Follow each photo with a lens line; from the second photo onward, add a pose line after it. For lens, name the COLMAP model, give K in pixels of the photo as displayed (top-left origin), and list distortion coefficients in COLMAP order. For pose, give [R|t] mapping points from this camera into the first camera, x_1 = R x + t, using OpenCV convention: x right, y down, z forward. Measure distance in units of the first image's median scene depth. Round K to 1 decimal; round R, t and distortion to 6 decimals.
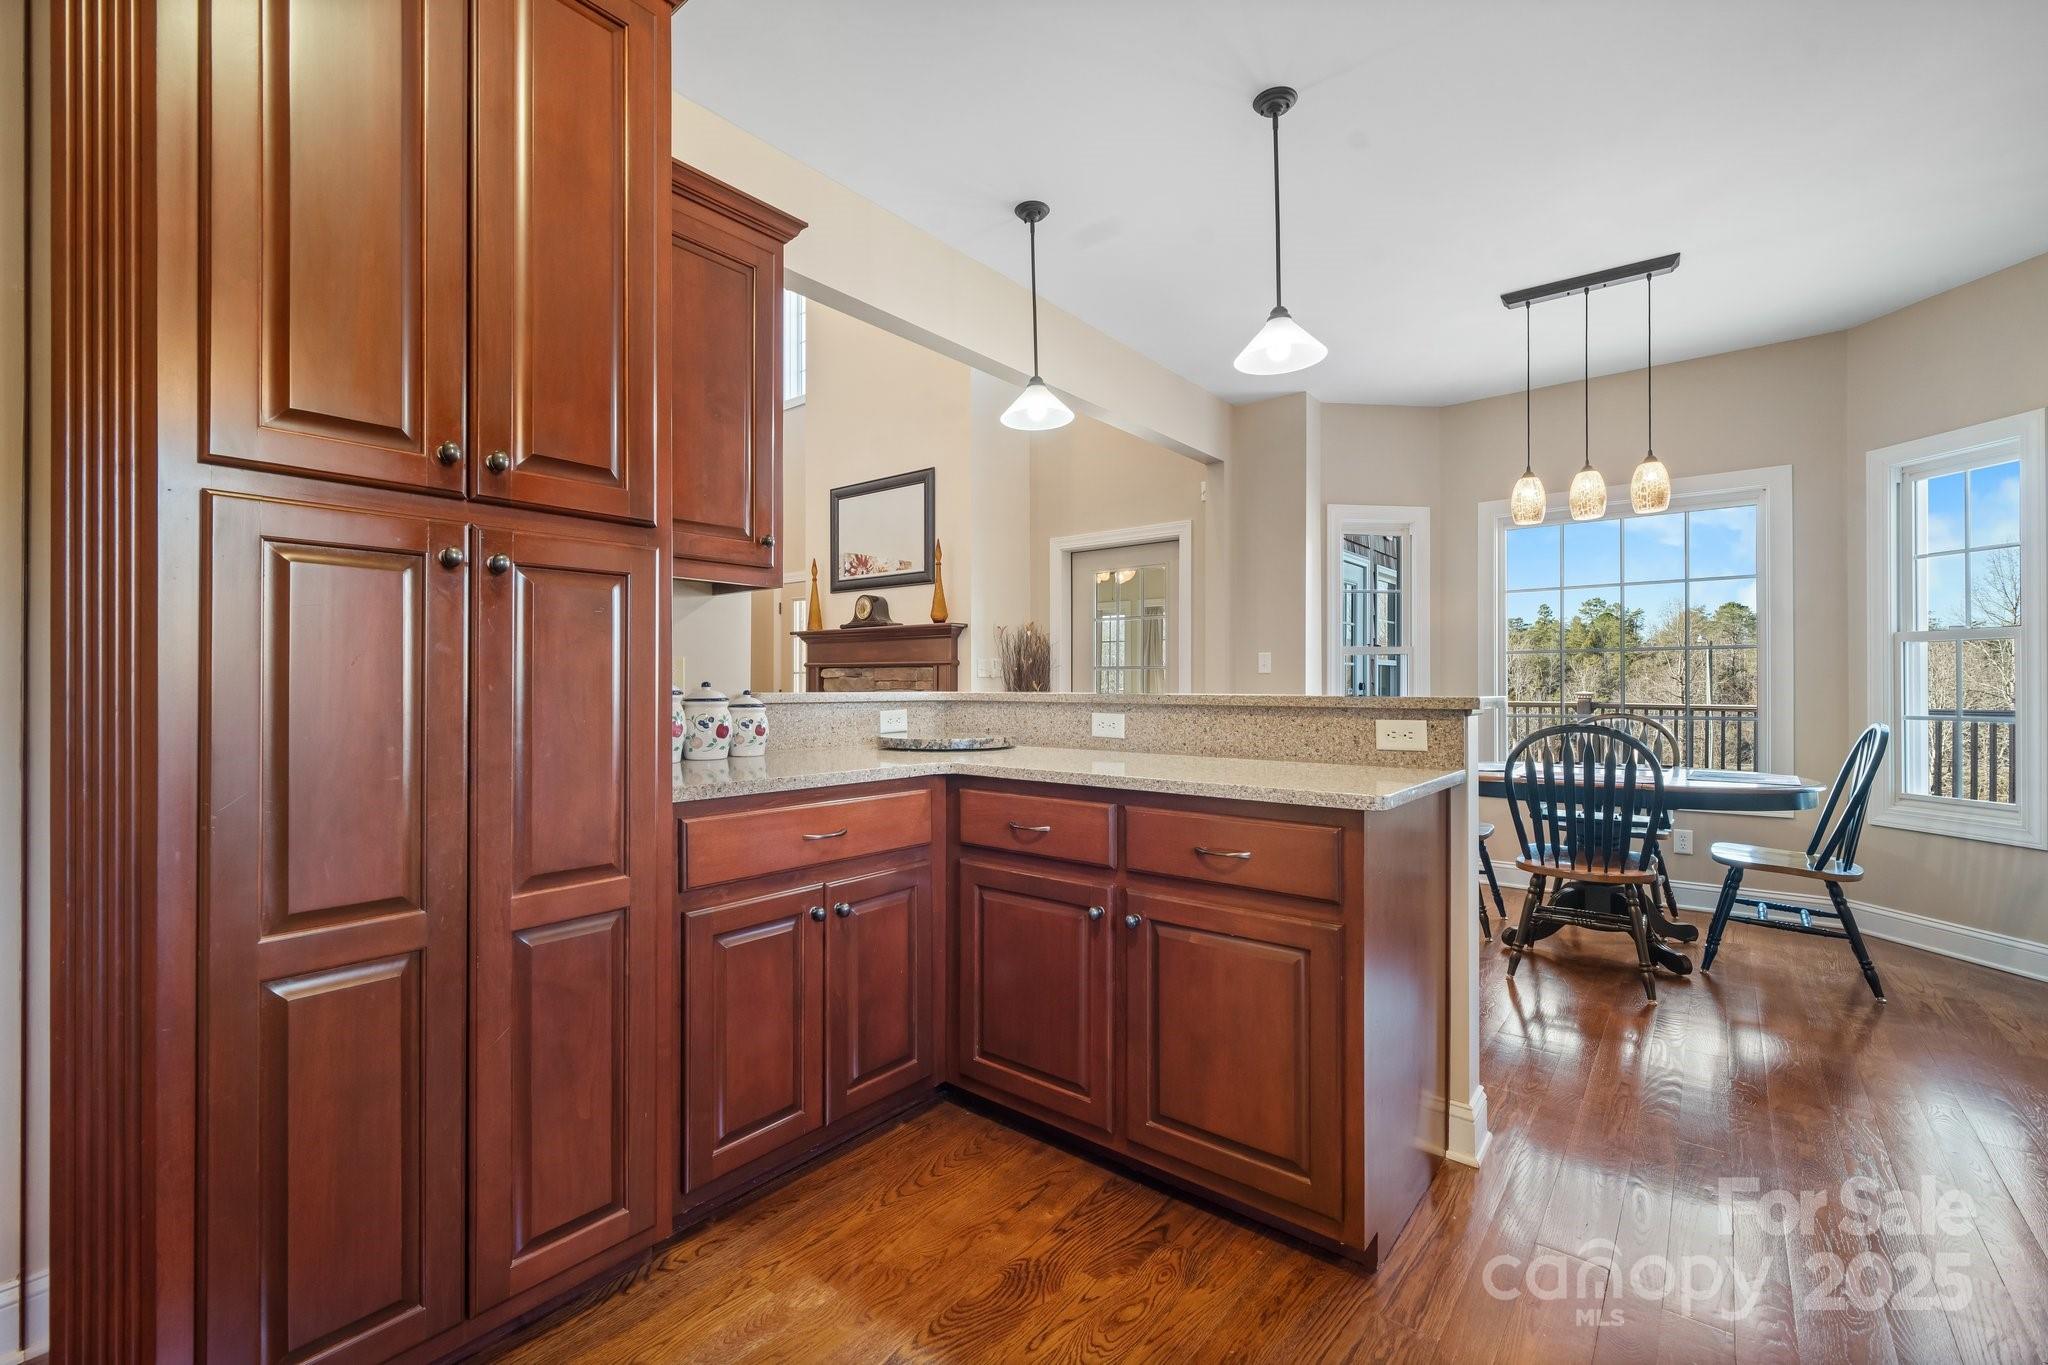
lens RADIAL K [[865.7, 0, 1038.6], [0, 865.7, 682.5], [0, 0, 1]] dist [-0.002504, 0.000163]
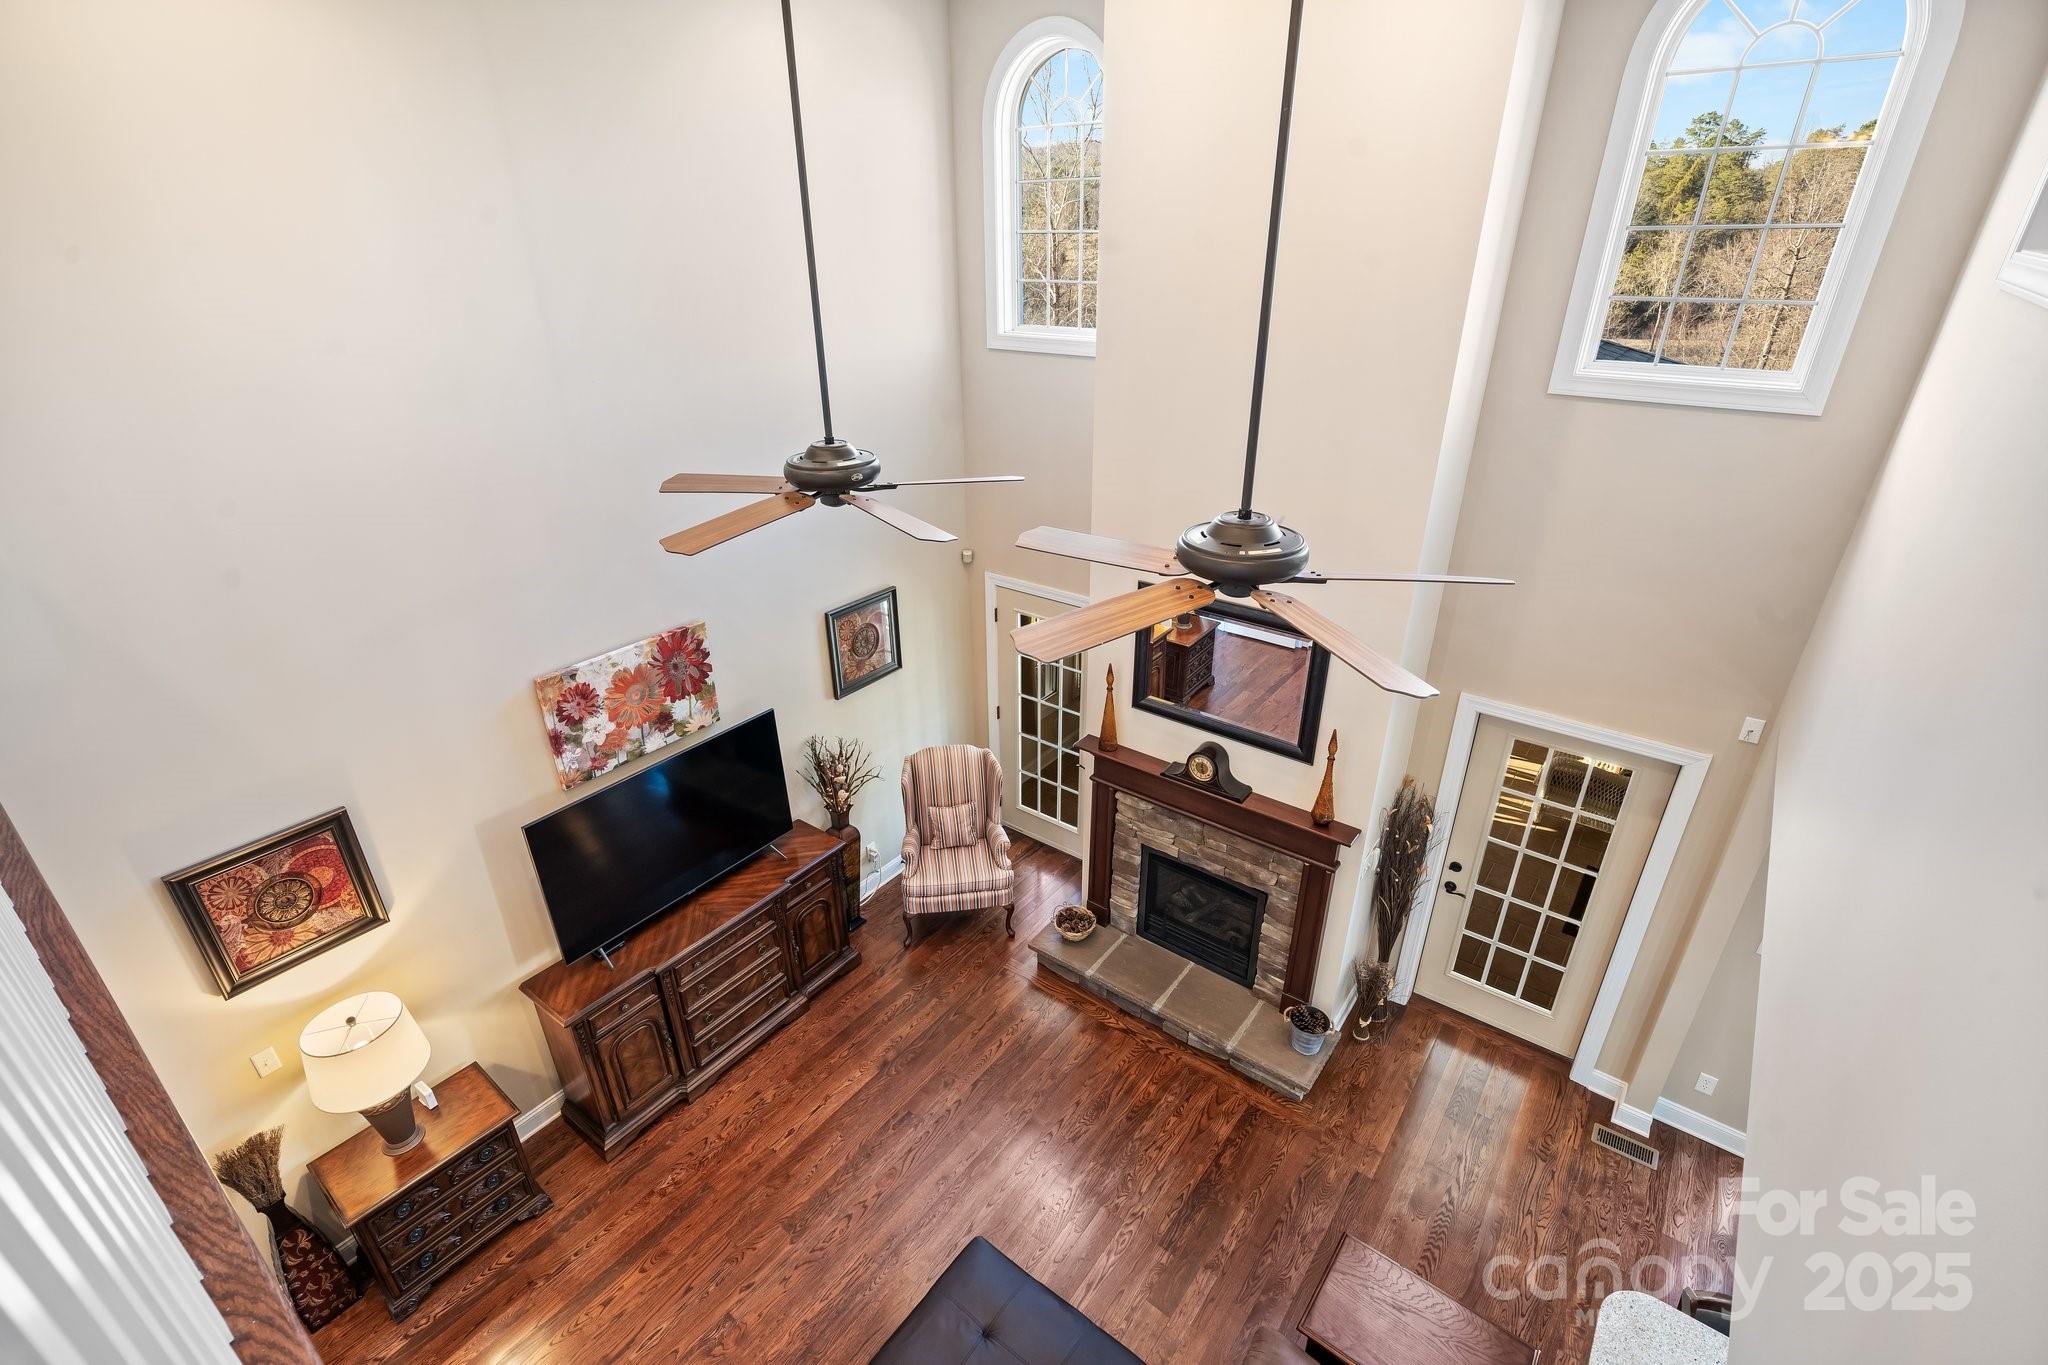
lens RADIAL K [[926.5, 0, 1023.3], [0, 926.5, 693.8], [0, 0, 1]] dist [0.002022, -0.000109]
pose [[0.999828, -0.013906, 0.012270, -0.395778], [0.006841, 0.891496, 0.452978, -0.558470], [-0.017238, -0.452816, 0.891437, 0.302351]]
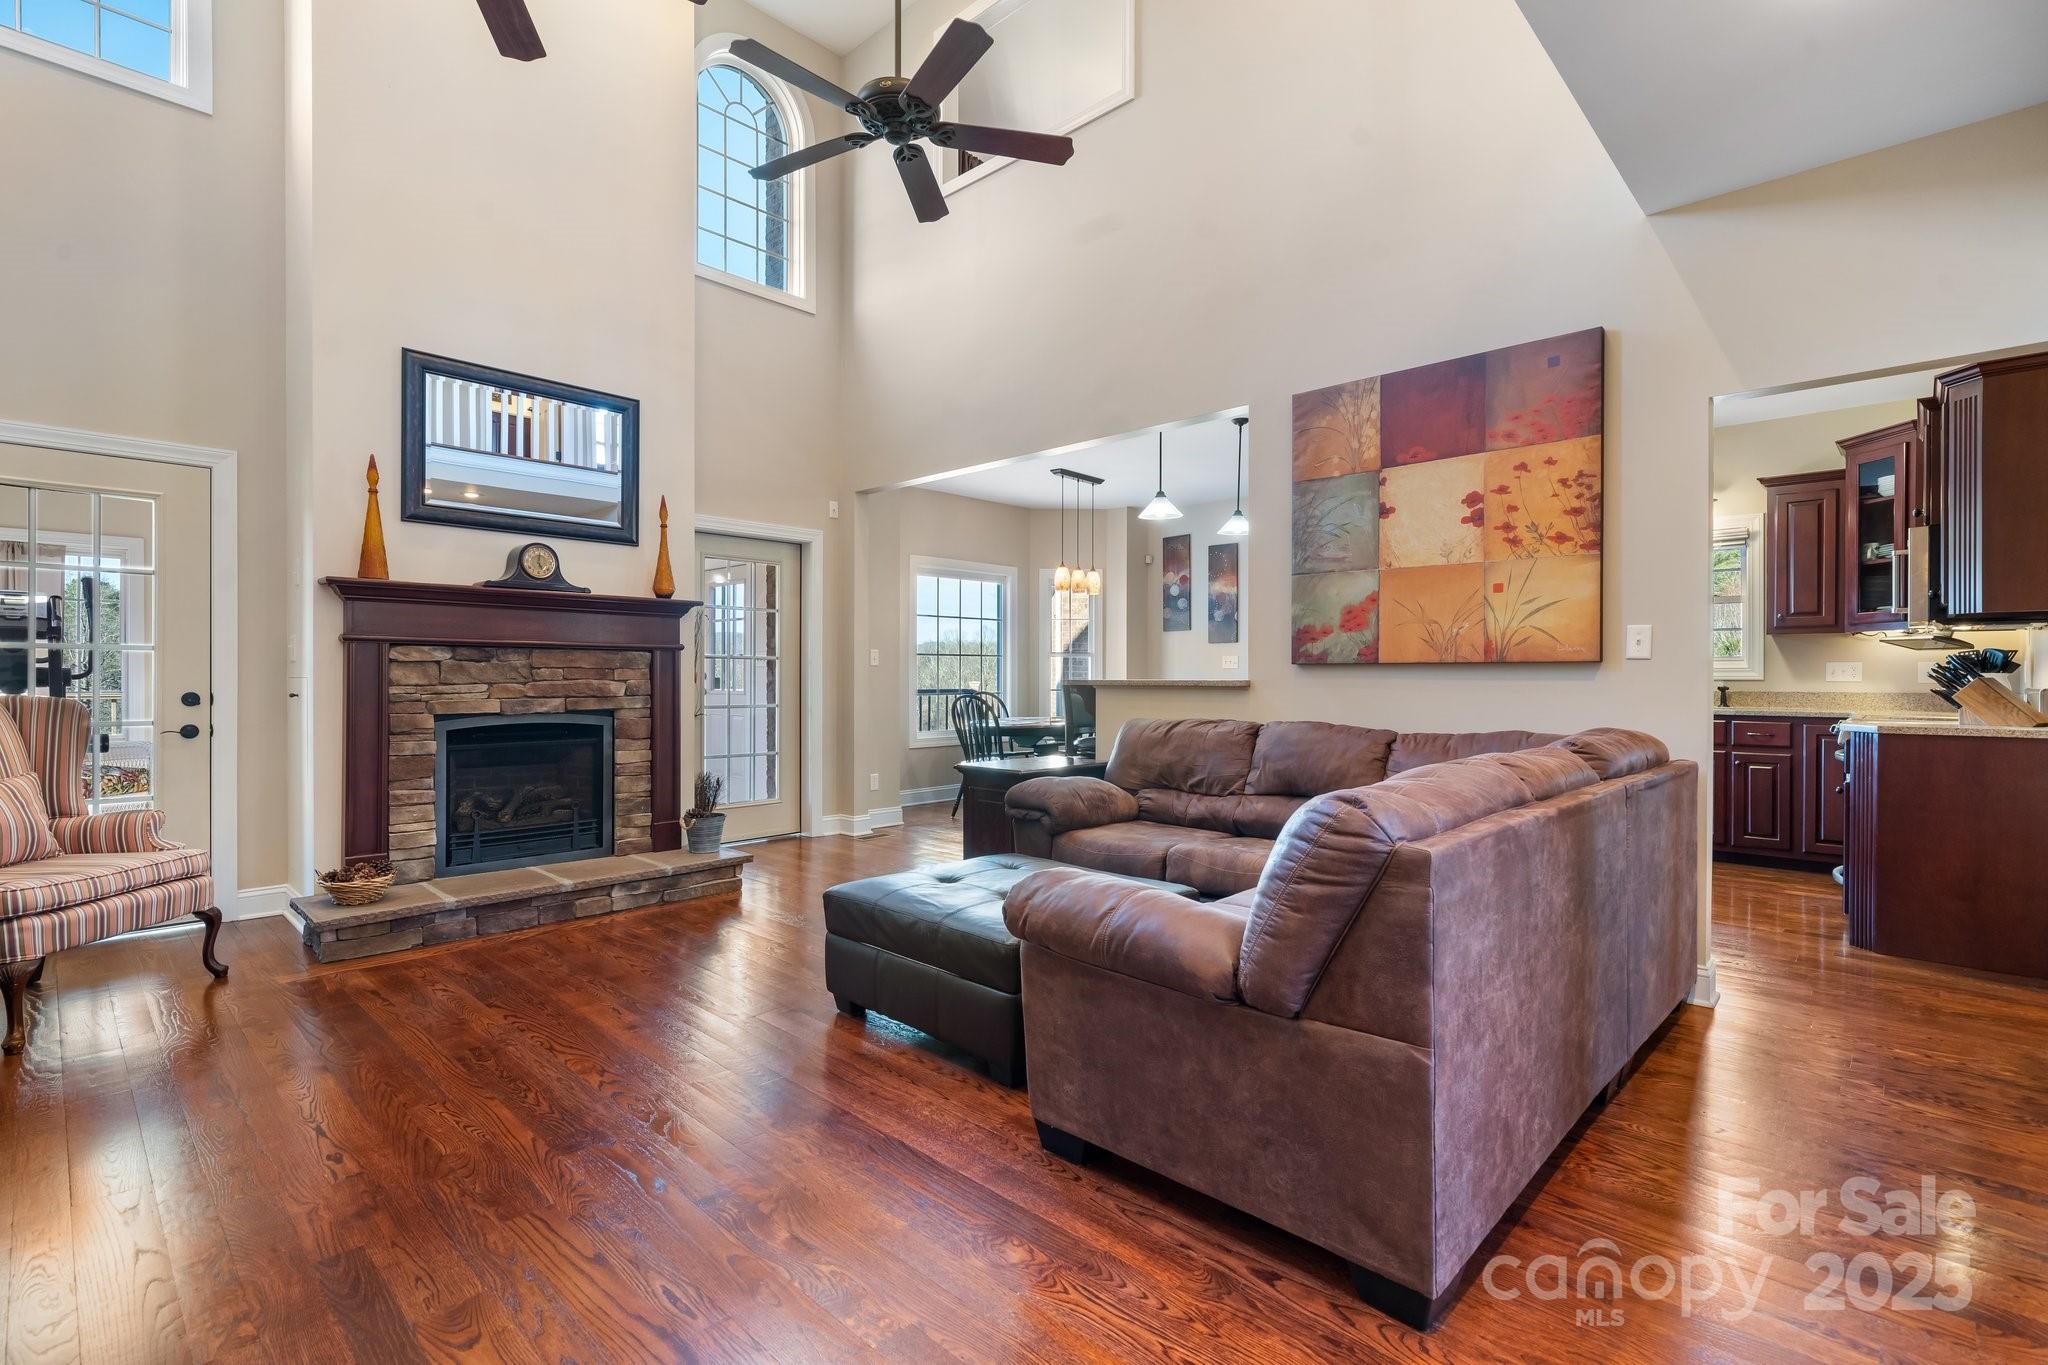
lens RADIAL K [[926.5, 0, 1008.4], [0, 926.5, 679.2], [0, 0, 1]] dist [0.002022, -0.000109]
pose [[0.101112, -0.003615, 0.994869, -0.955835], [-0.005882, 0.999974, 0.004231, 0.002490], [-0.994858, -0.006280, 0.101088, 0.584930]]
